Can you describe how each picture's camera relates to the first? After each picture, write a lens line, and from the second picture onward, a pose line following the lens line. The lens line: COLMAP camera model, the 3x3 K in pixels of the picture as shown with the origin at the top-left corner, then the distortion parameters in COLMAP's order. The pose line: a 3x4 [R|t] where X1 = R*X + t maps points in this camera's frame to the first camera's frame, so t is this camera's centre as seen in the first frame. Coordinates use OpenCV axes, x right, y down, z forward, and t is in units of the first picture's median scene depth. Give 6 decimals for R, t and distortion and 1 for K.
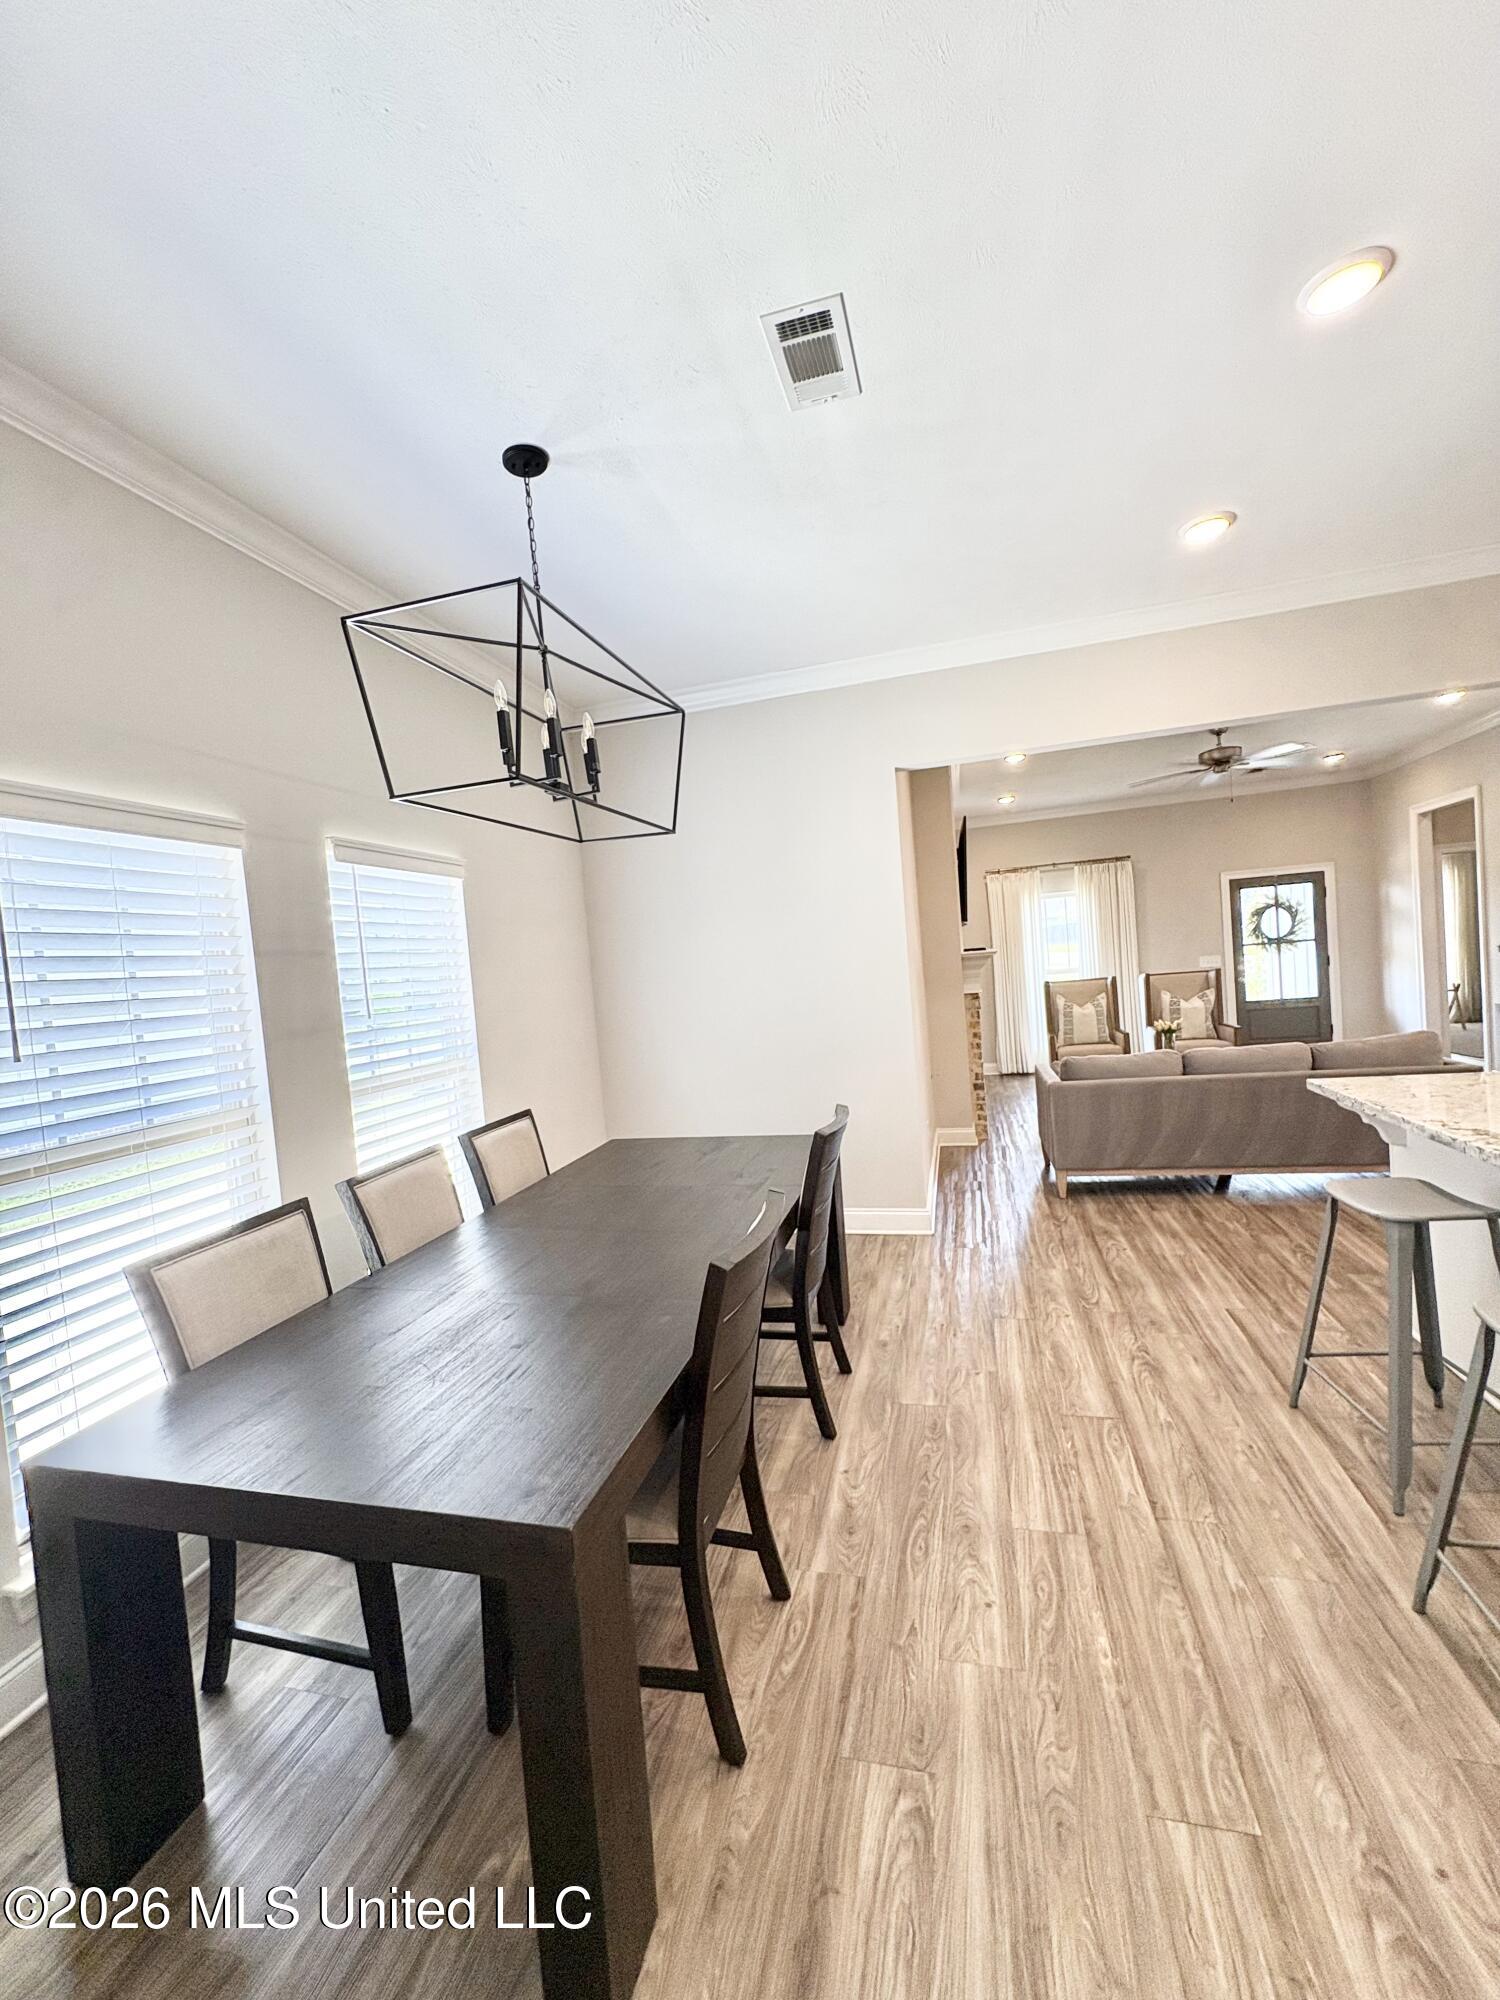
lens RADIAL K [[797.3, 0, 749.7], [0, 797.3, 1001.2], [0, 0, 1]] dist [-0.000336, 0.001074]
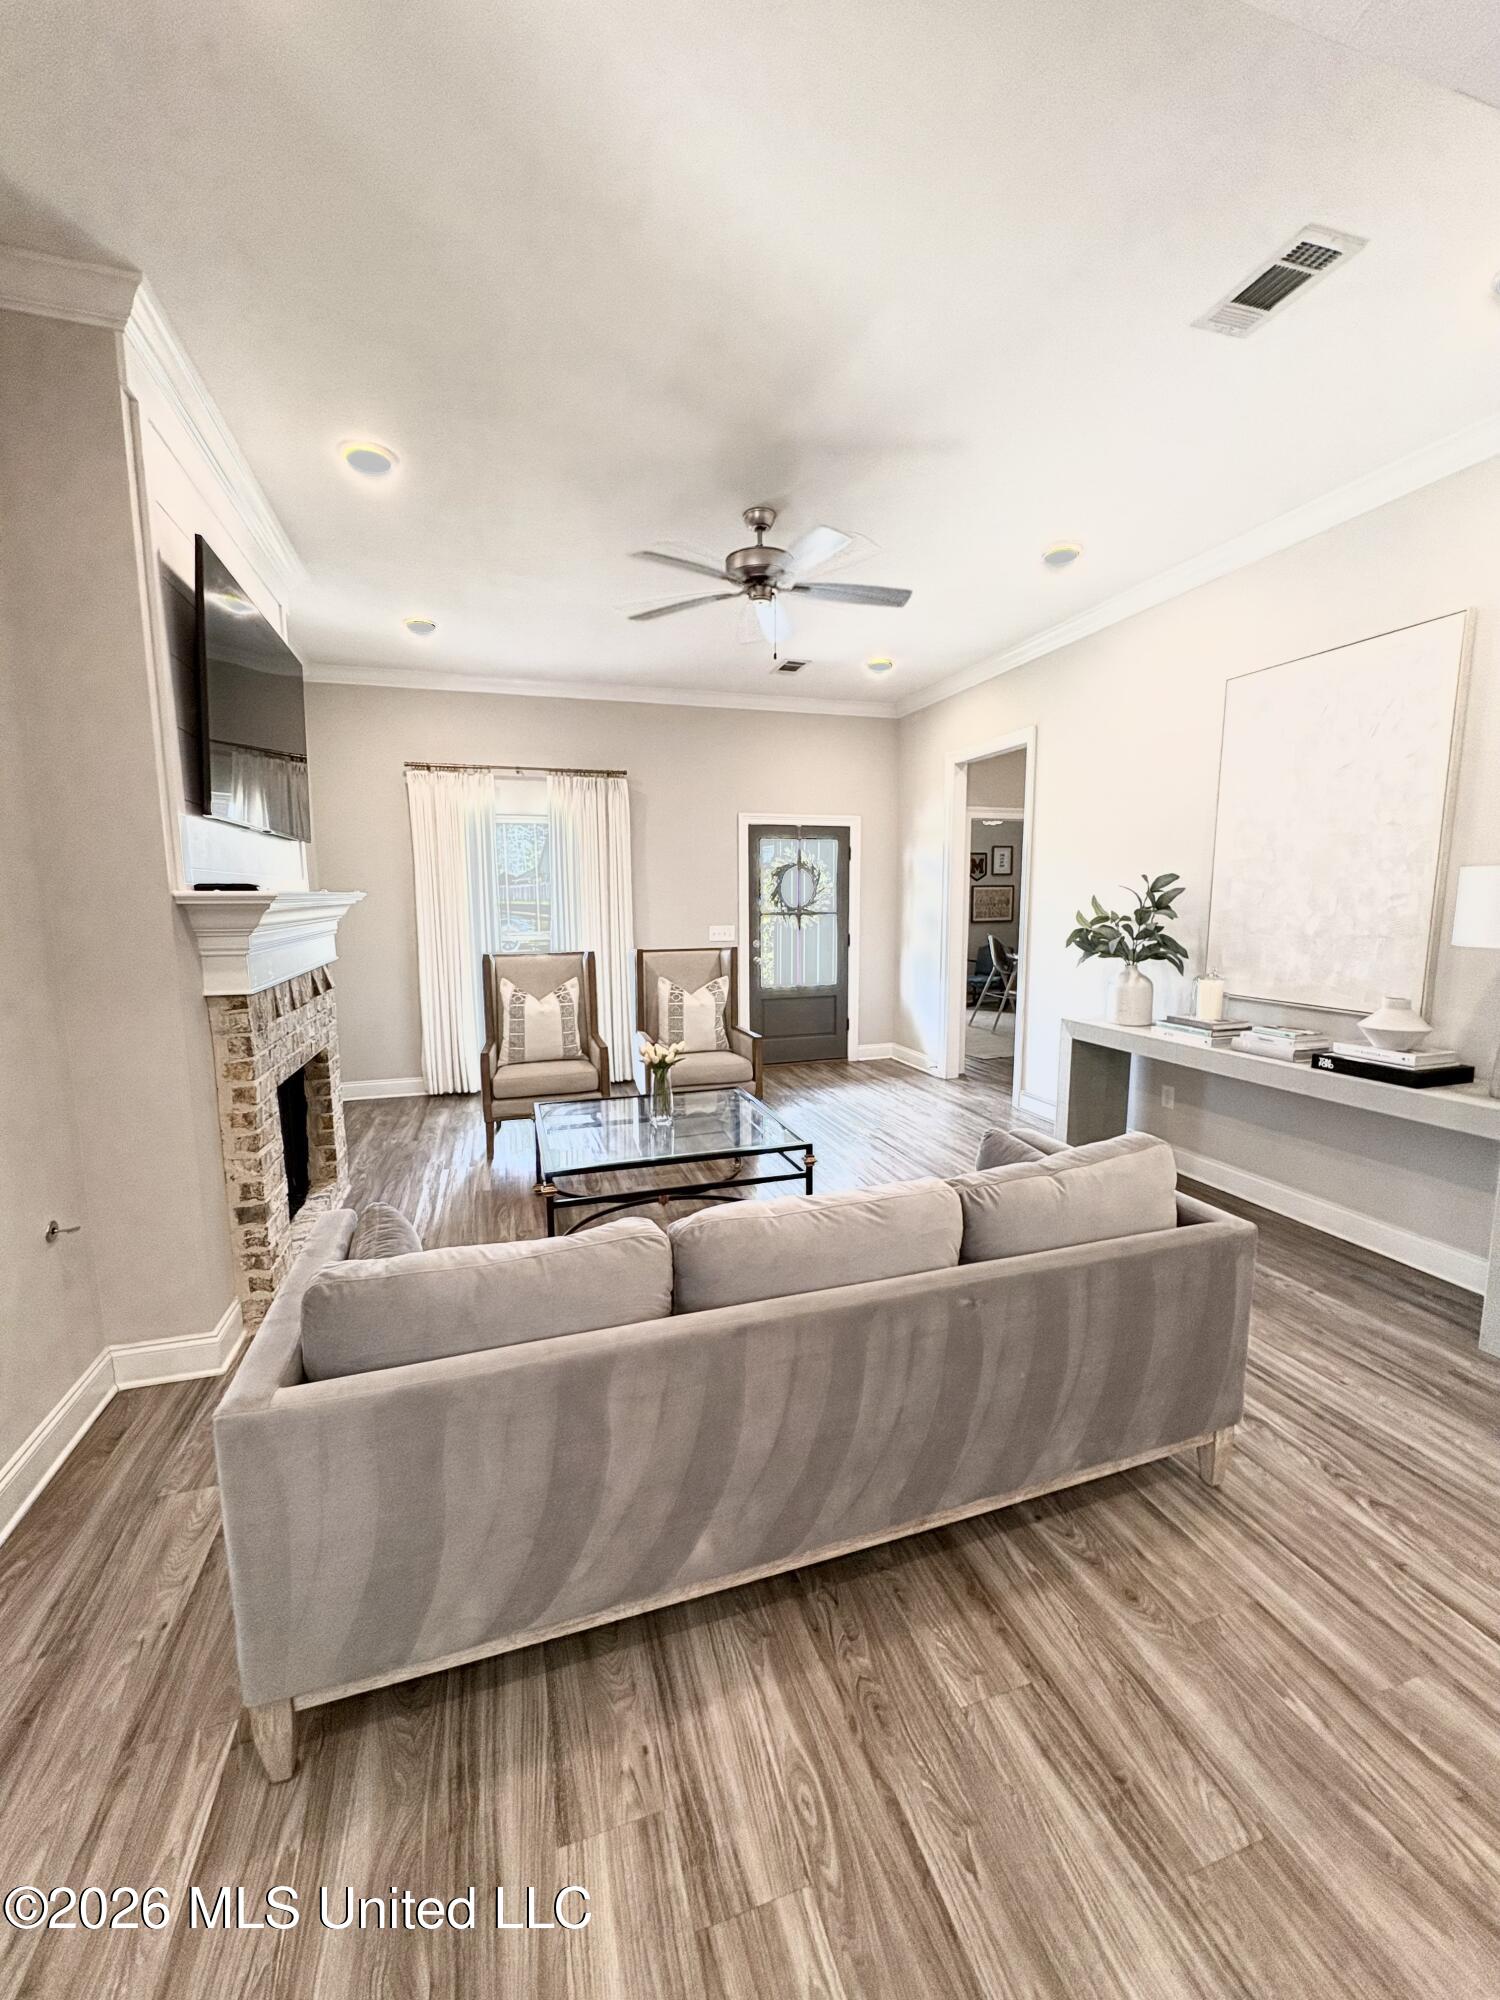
lens RADIAL K [[797.3, 0, 750.2], [0, 797.3, 1000.7], [0, 0, 1]] dist [-0.000336, 0.001074]
pose [[0.839760, 0.004013, 0.542942, 0.206284], [-0.039390, 0.997788, 0.053549, -0.028959], [-0.541526, -0.066355, 0.838061, 0.376658]]
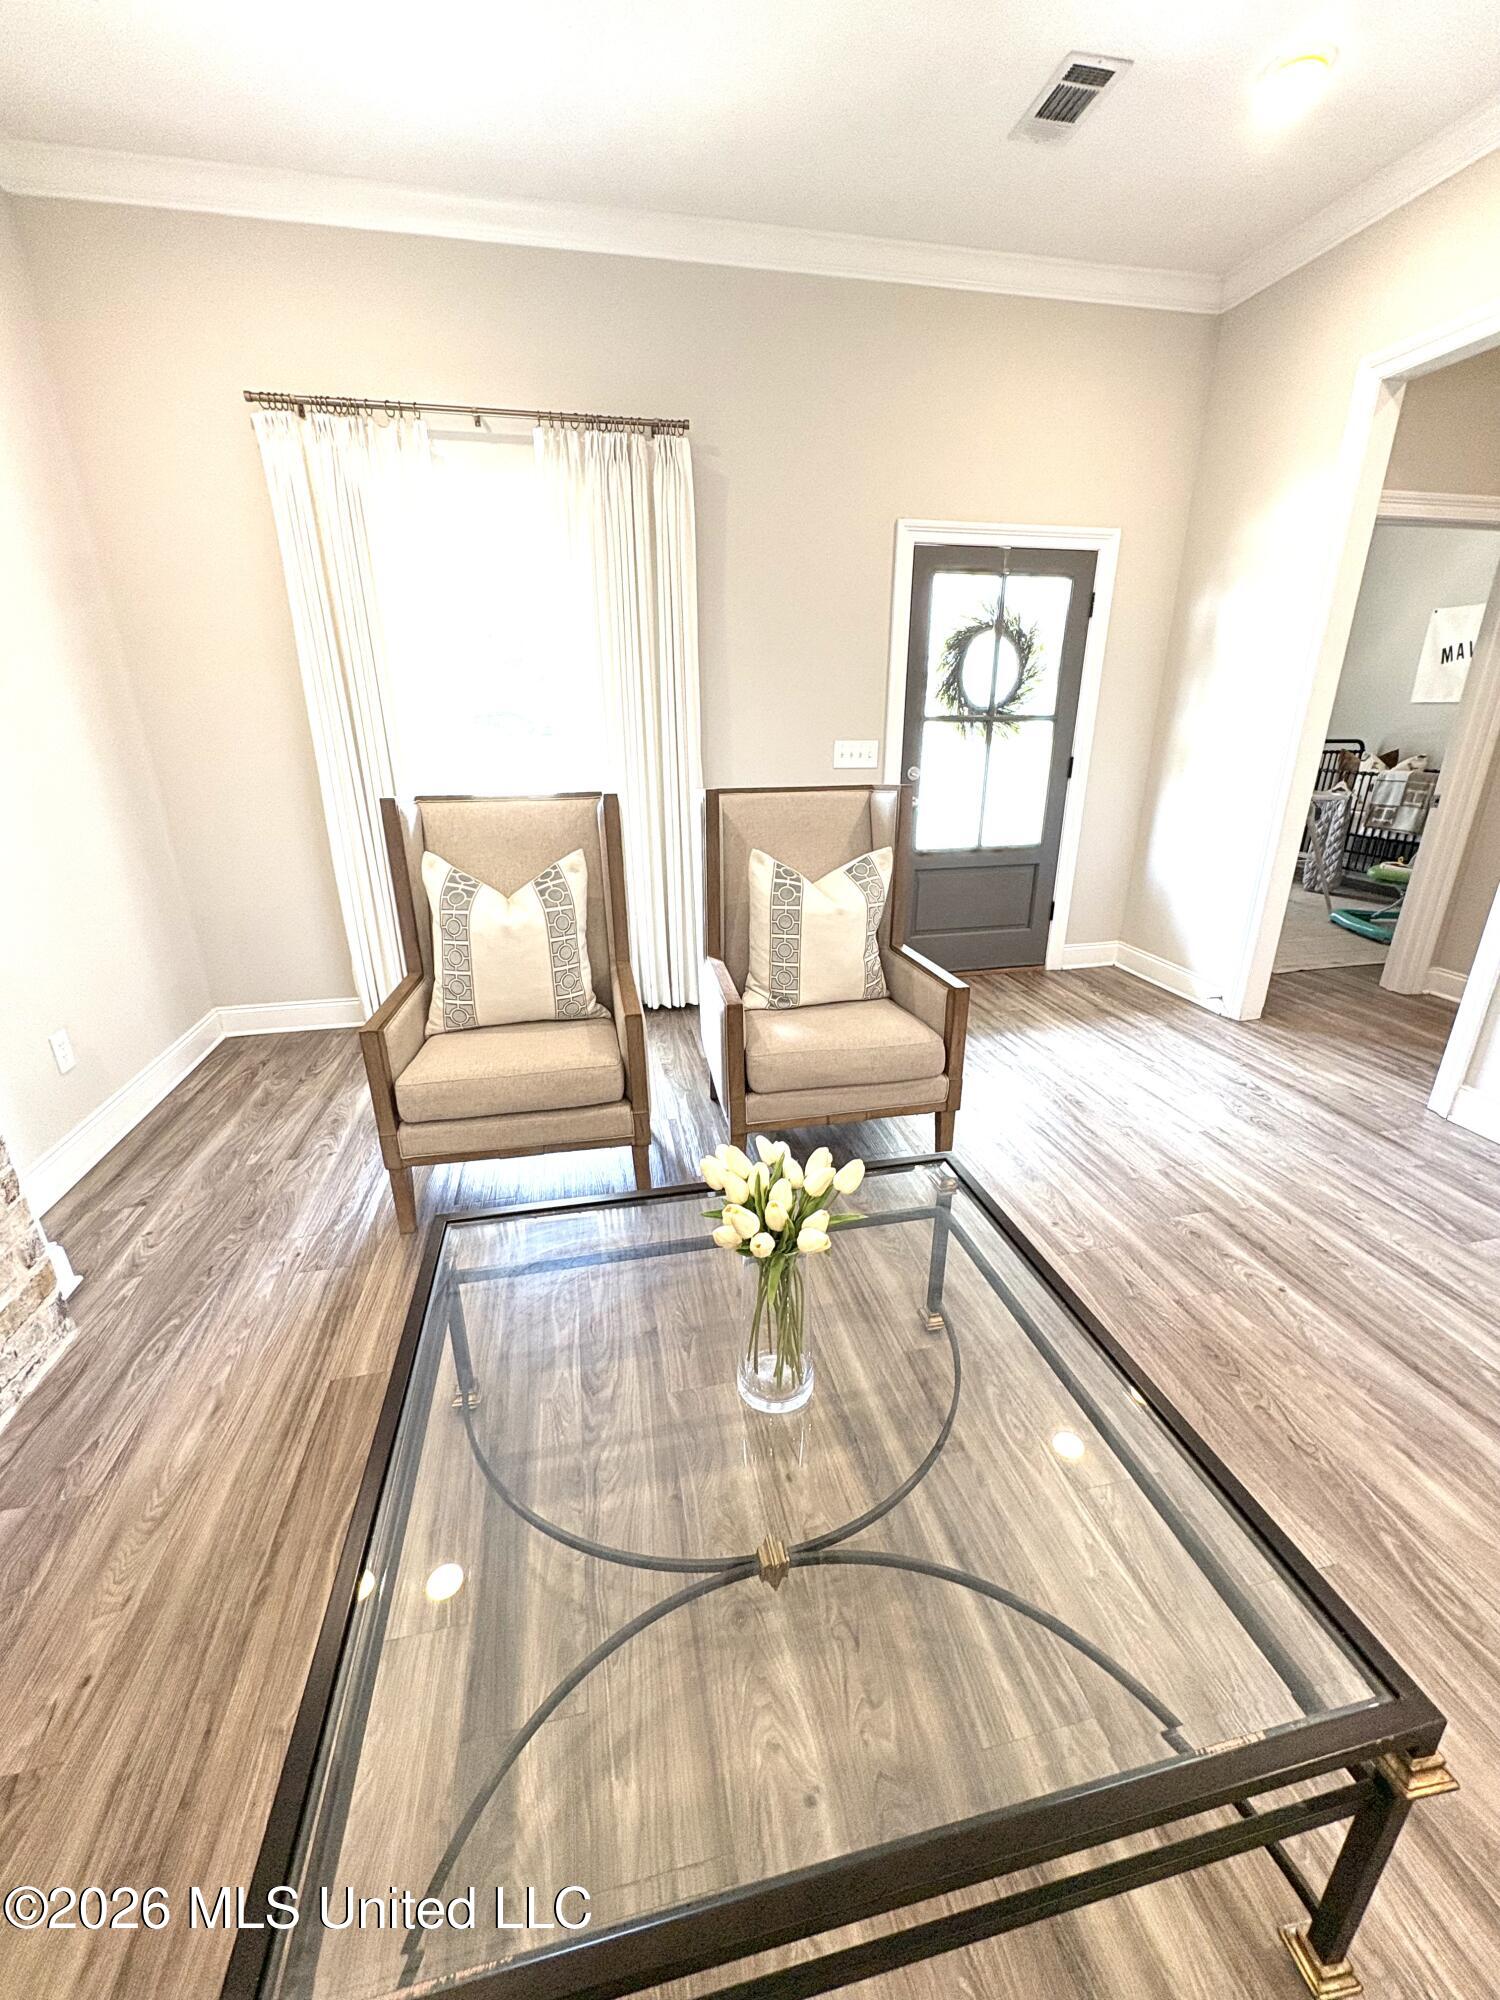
lens RADIAL K [[797.3, 0, 747.9], [0, 797.3, 1001.0], [0, 0, 1]] dist [-0.000336, 0.001074]
pose [[0.887529, -0.084356, 0.452964, 0.336003], [-0.048456, 0.960557, 0.273829, -0.038200], [-0.458196, -0.264980, 0.848435, 0.655301]]
